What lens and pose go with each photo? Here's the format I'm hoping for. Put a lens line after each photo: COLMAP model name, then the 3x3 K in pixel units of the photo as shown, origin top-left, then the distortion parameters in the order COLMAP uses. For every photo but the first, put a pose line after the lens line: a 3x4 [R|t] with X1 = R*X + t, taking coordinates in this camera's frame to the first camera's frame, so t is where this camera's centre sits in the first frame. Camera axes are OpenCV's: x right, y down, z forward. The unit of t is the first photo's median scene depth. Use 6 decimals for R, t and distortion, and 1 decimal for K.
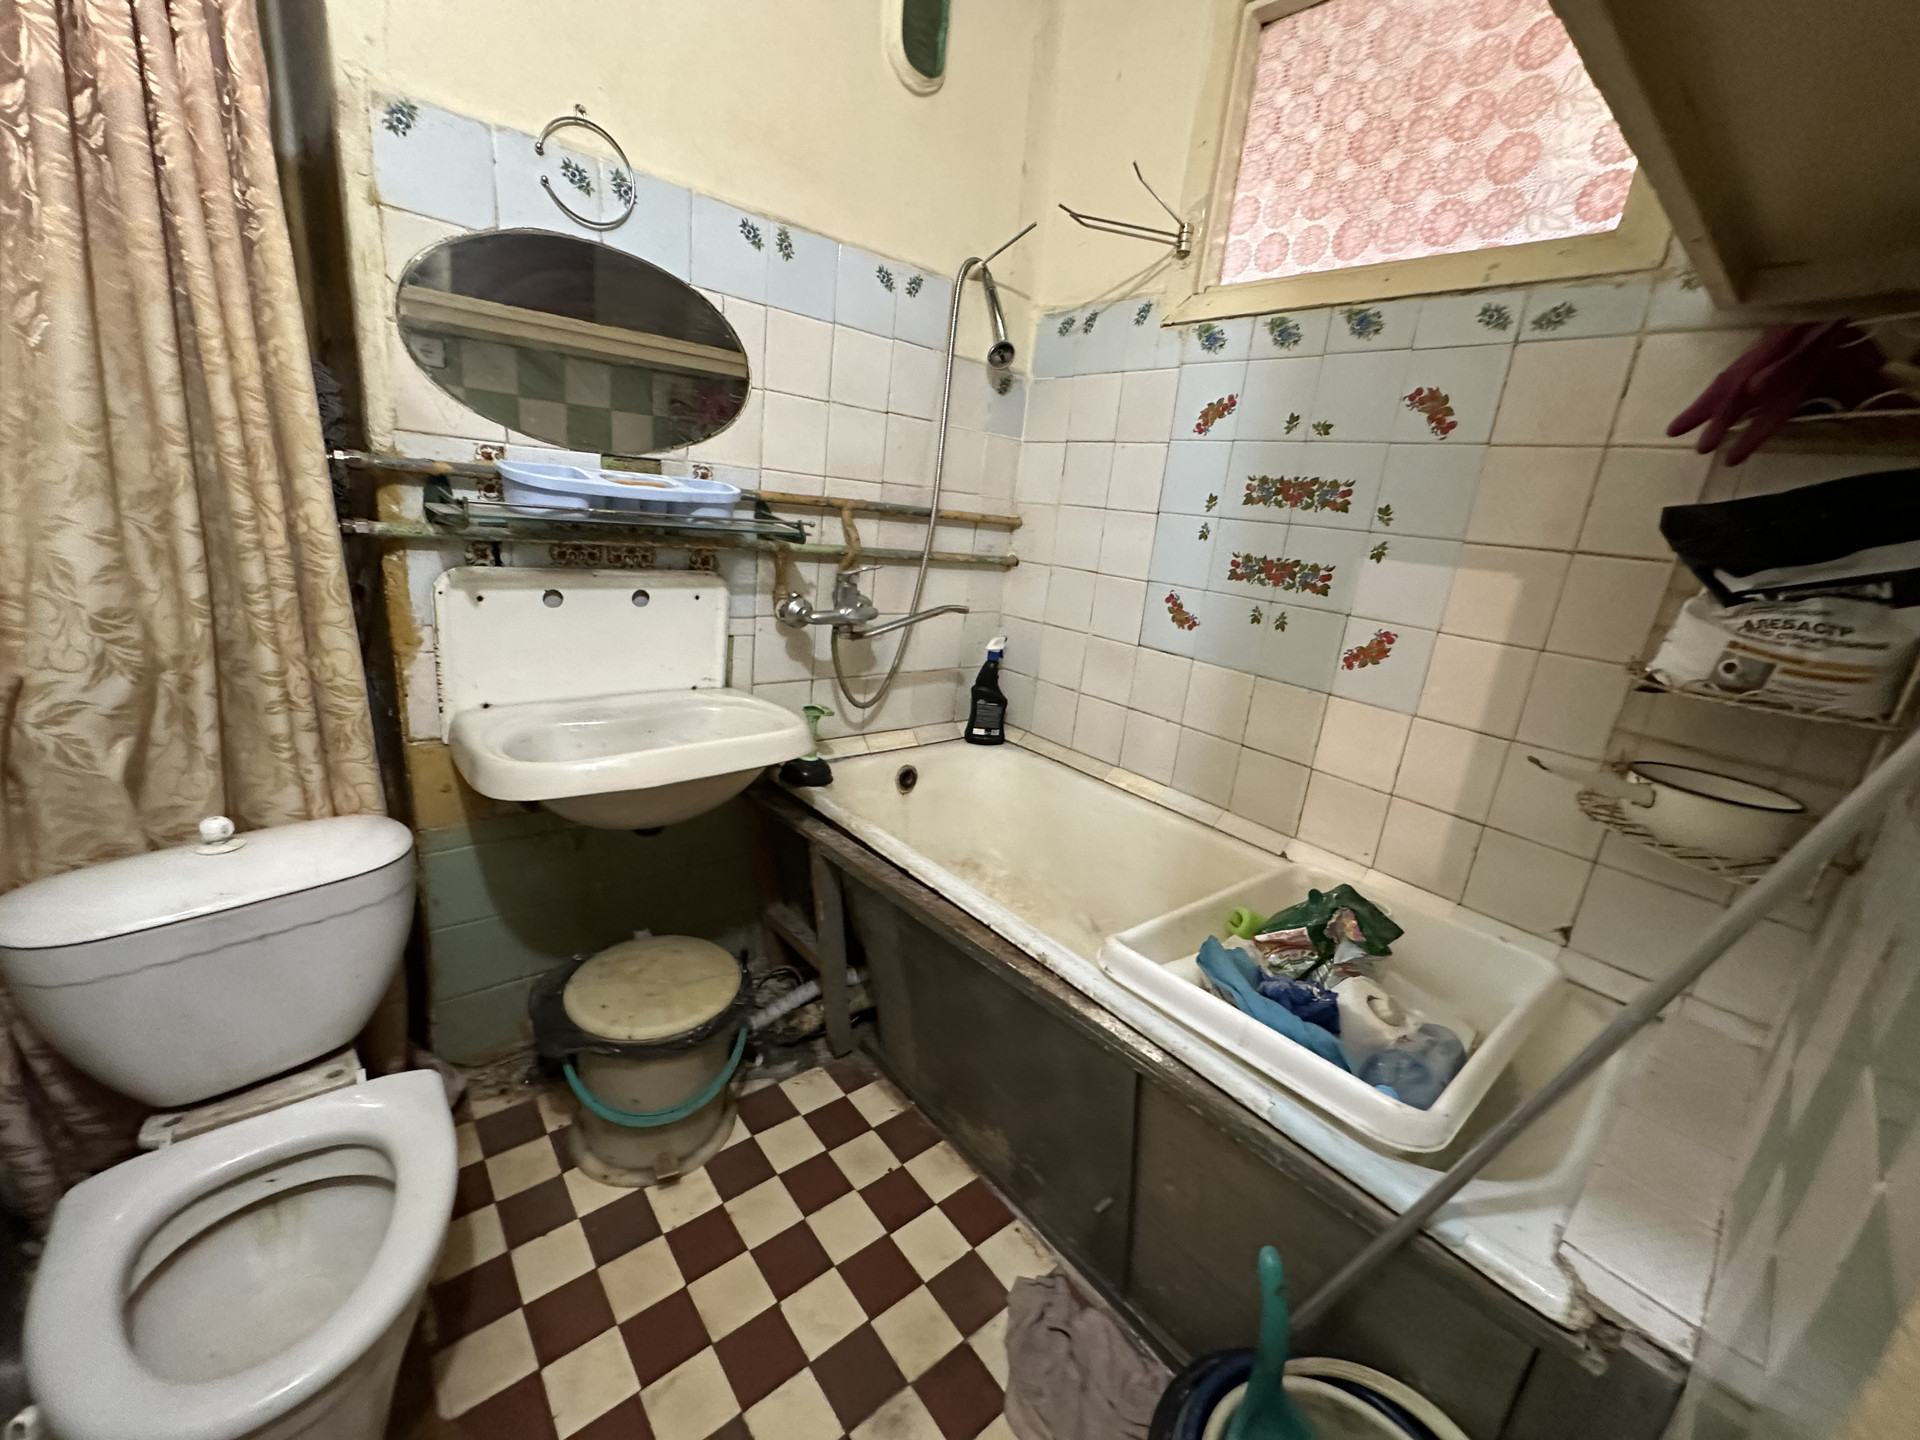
lens RADIAL K [[766.2, 0, 959.8], [0, 766.2, 717.7], [0, 0, 1]] dist [-0.006831, 0.001198]
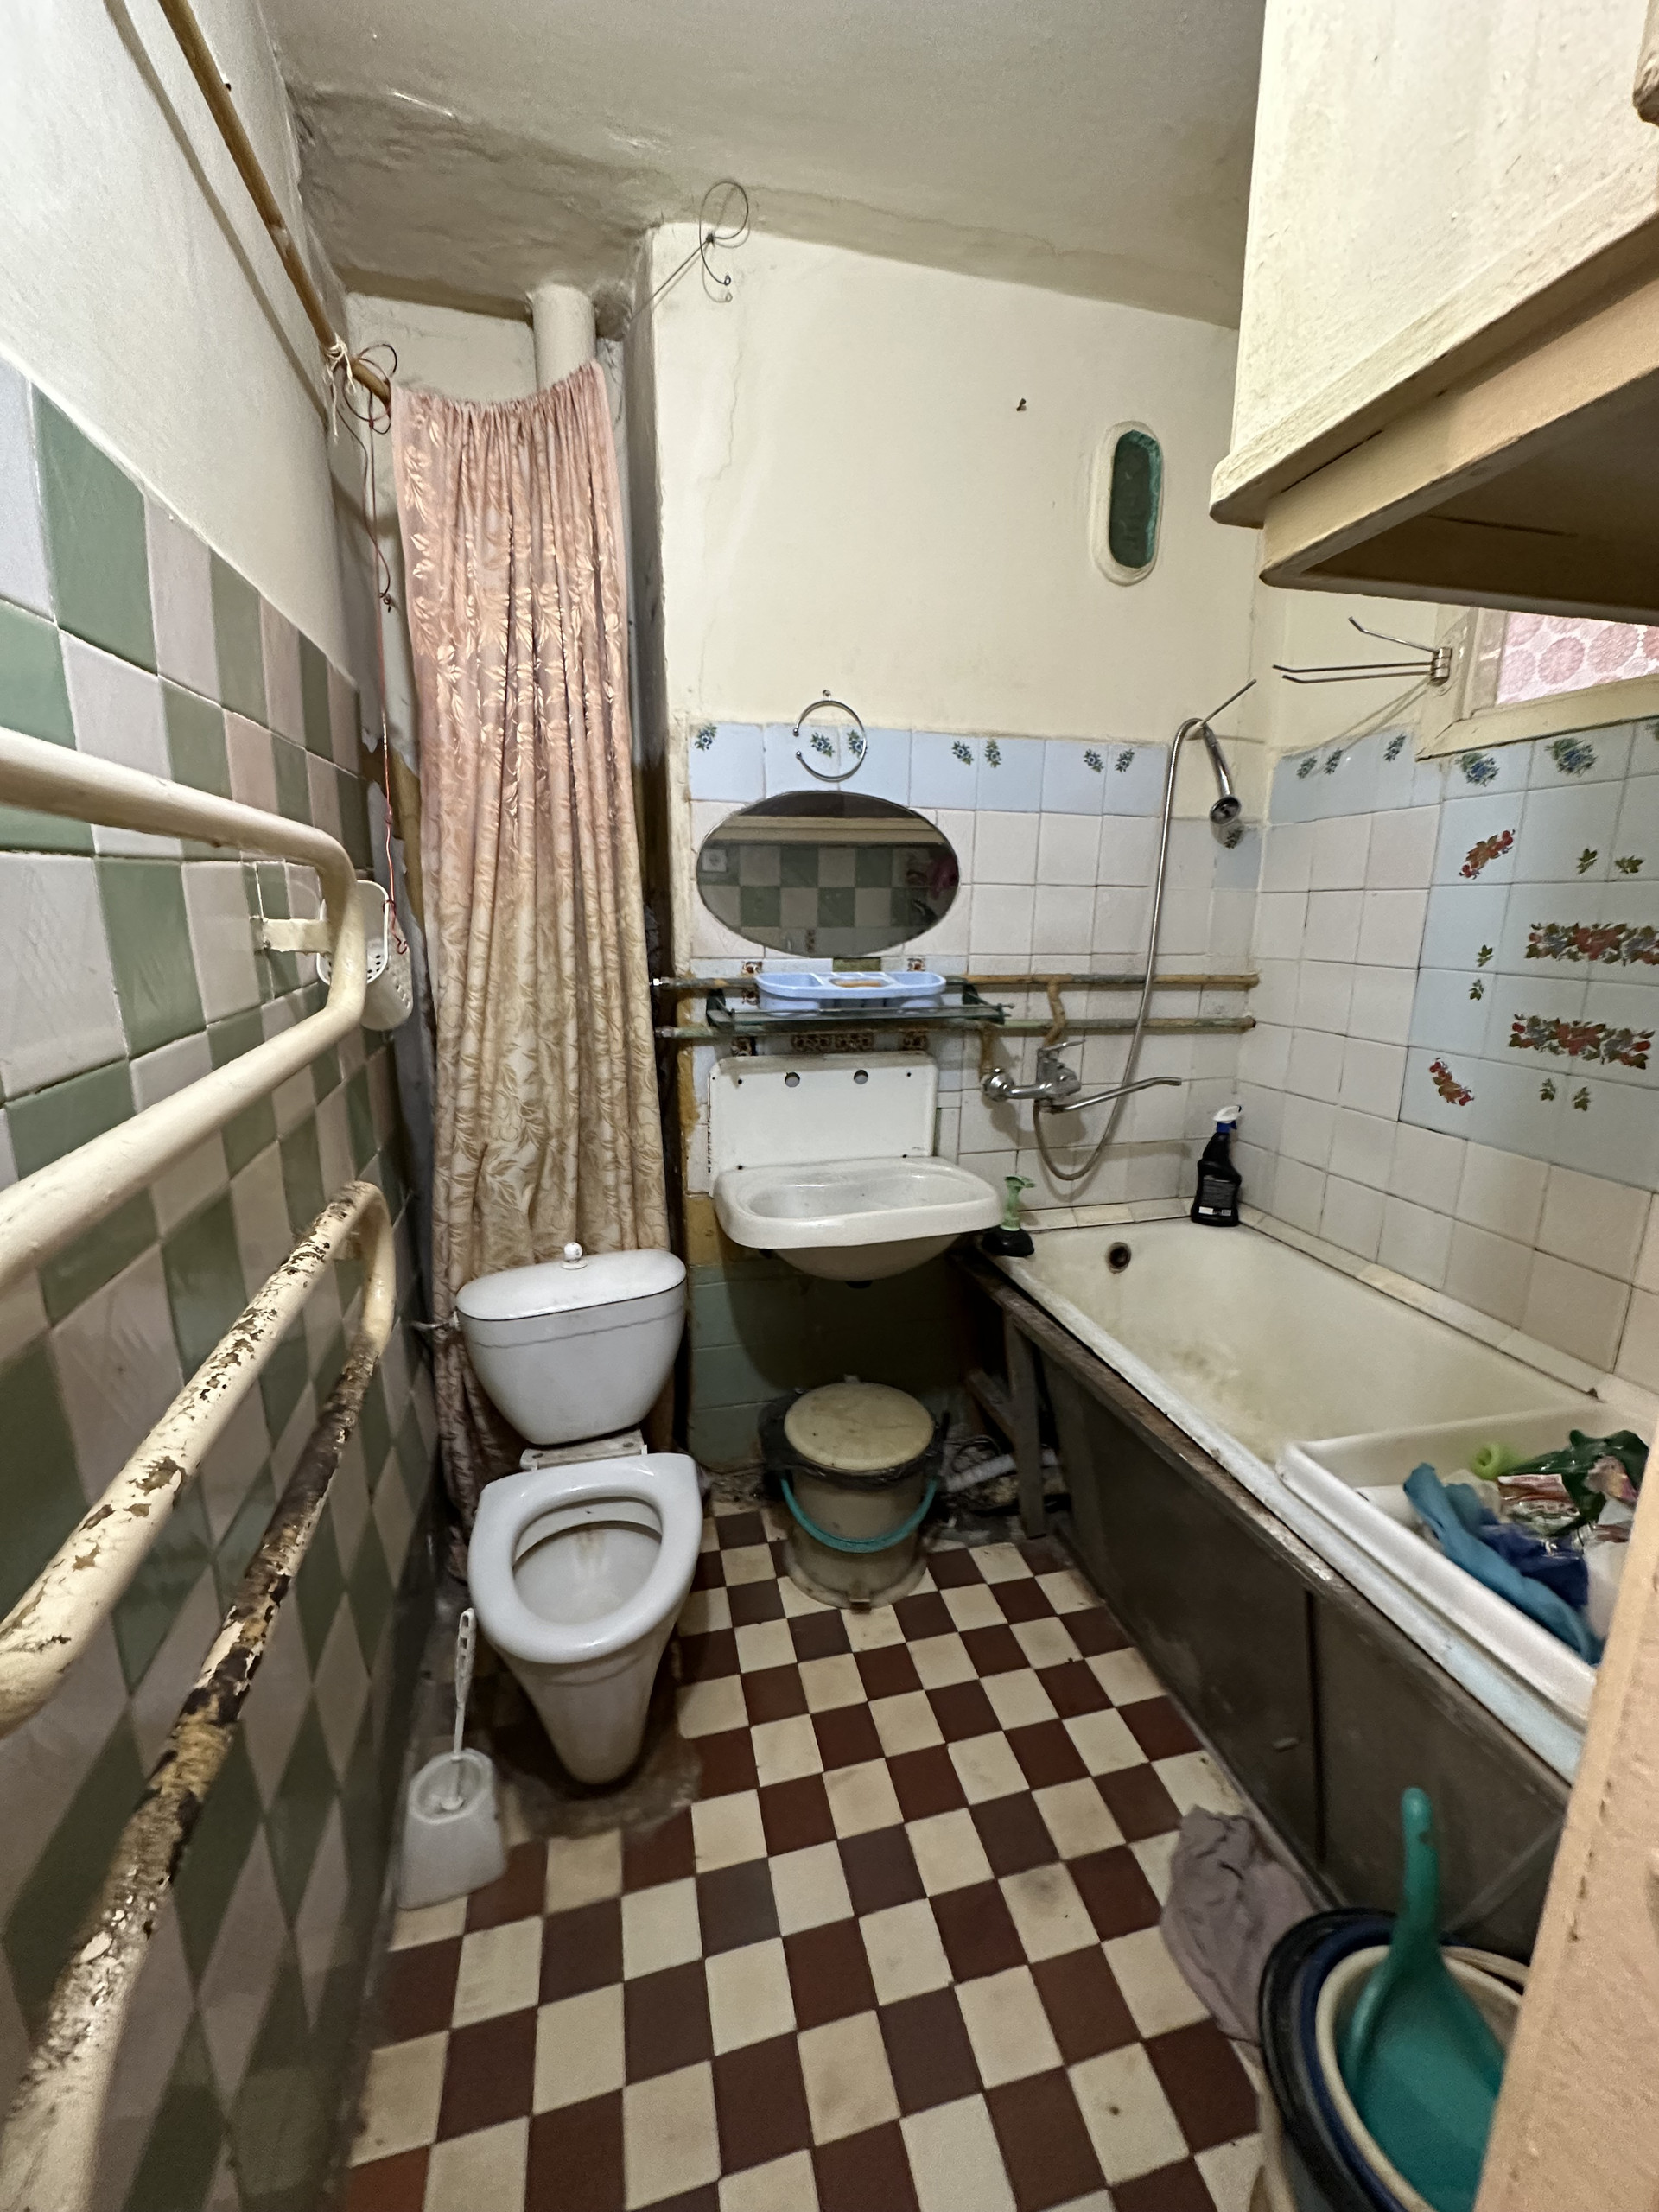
lens RADIAL K [[882.8, 0, 824.6], [0, 882.8, 1100.2], [0, 0, 1]] dist [-0.006831, 0.001198]
pose [[0.893418, 0.004047, -0.449209, 0.136748], [-0.041387, 0.996448, -0.073338, -0.025262], [0.447316, 0.084113, 0.890412, -0.209183]]
